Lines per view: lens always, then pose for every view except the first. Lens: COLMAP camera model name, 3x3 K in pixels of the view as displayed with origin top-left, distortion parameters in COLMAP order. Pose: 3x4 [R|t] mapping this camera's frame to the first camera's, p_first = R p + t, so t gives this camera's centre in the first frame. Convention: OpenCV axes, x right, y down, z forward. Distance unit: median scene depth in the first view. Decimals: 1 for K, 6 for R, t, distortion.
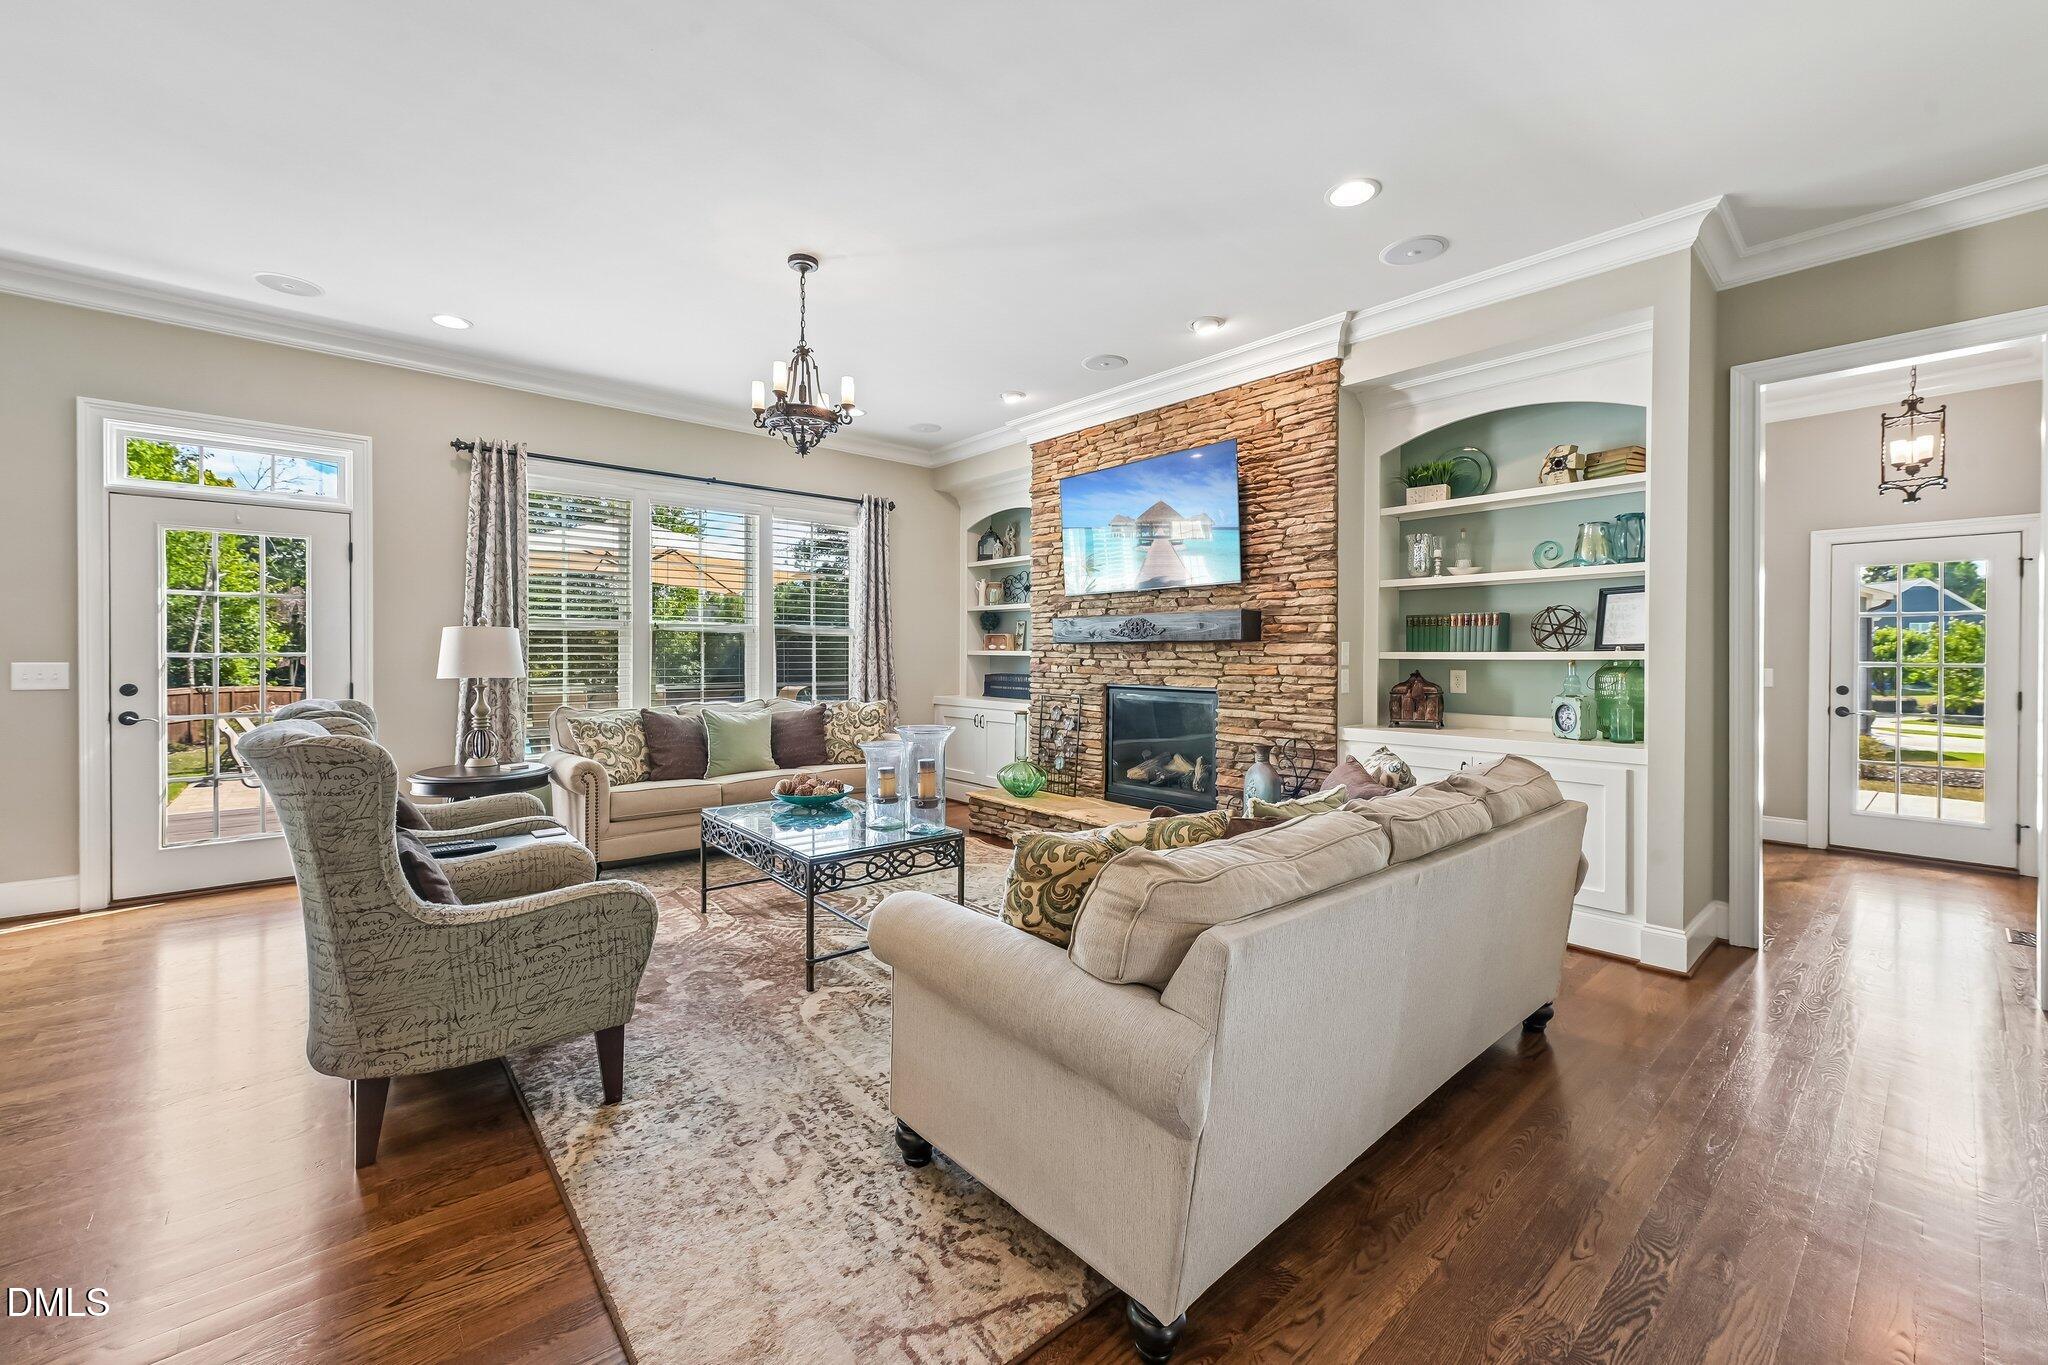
lens RADIAL K [[822.7, 0, 1023.1], [0, 822.7, 680.8], [0, 0, 1]] dist [0.002037, -0.000577]
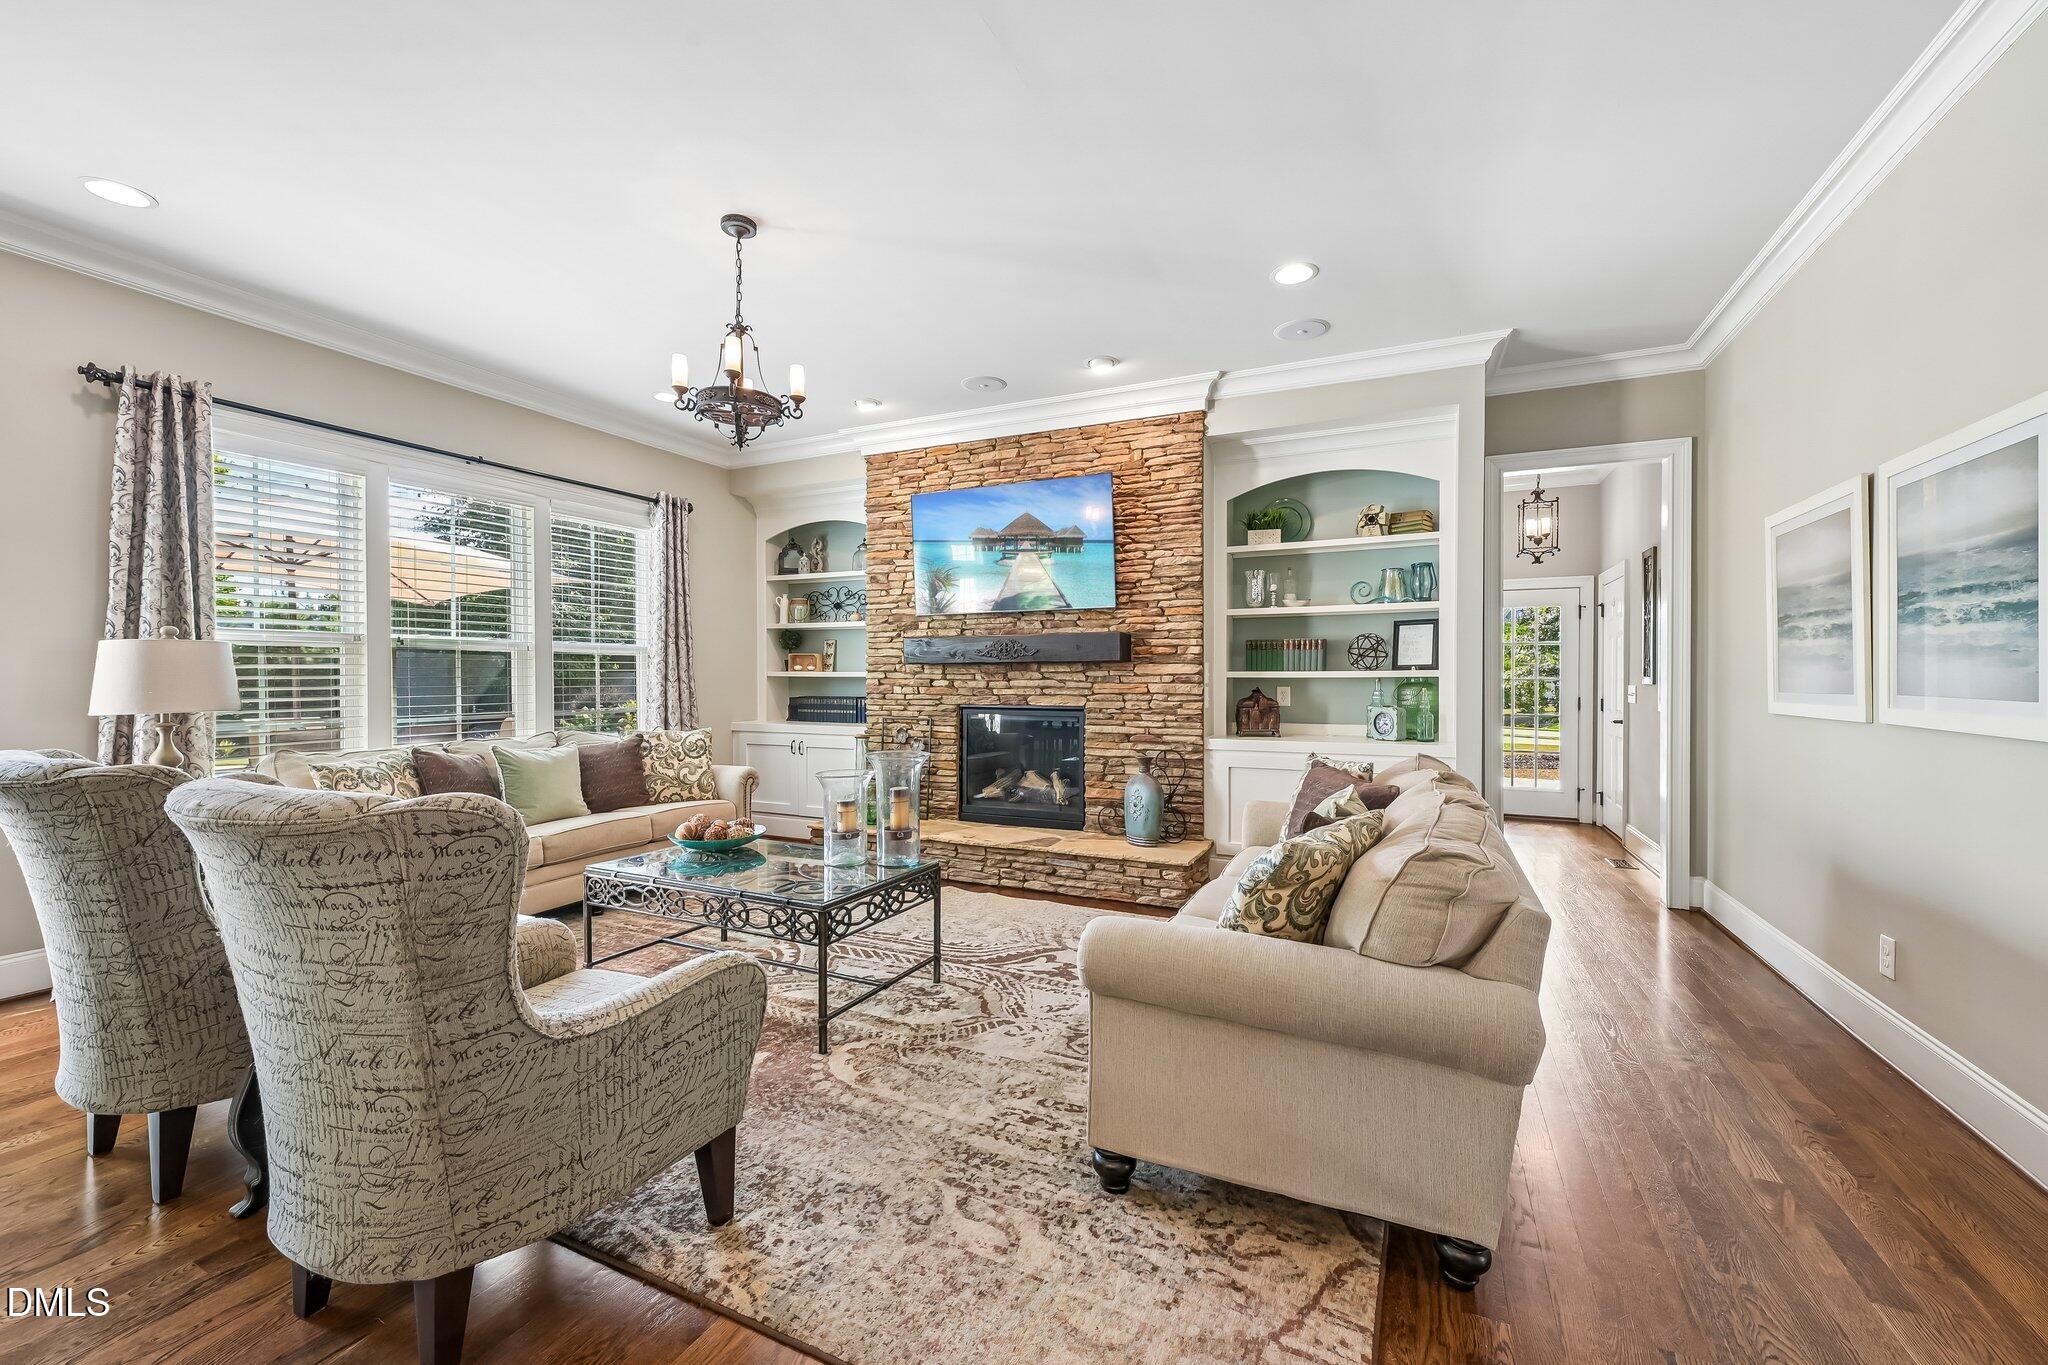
lens RADIAL K [[822.3, 0, 1031.0], [0, 822.3, 704.9], [0, 0, 1]] dist [0.002308, -0.000332]
pose [[0.913920, -0.019641, 0.405420, -0.287539], [0.017868, 0.999807, 0.008157, -0.002972], [-0.405502, -0.000211, 0.914094, 0.065517]]
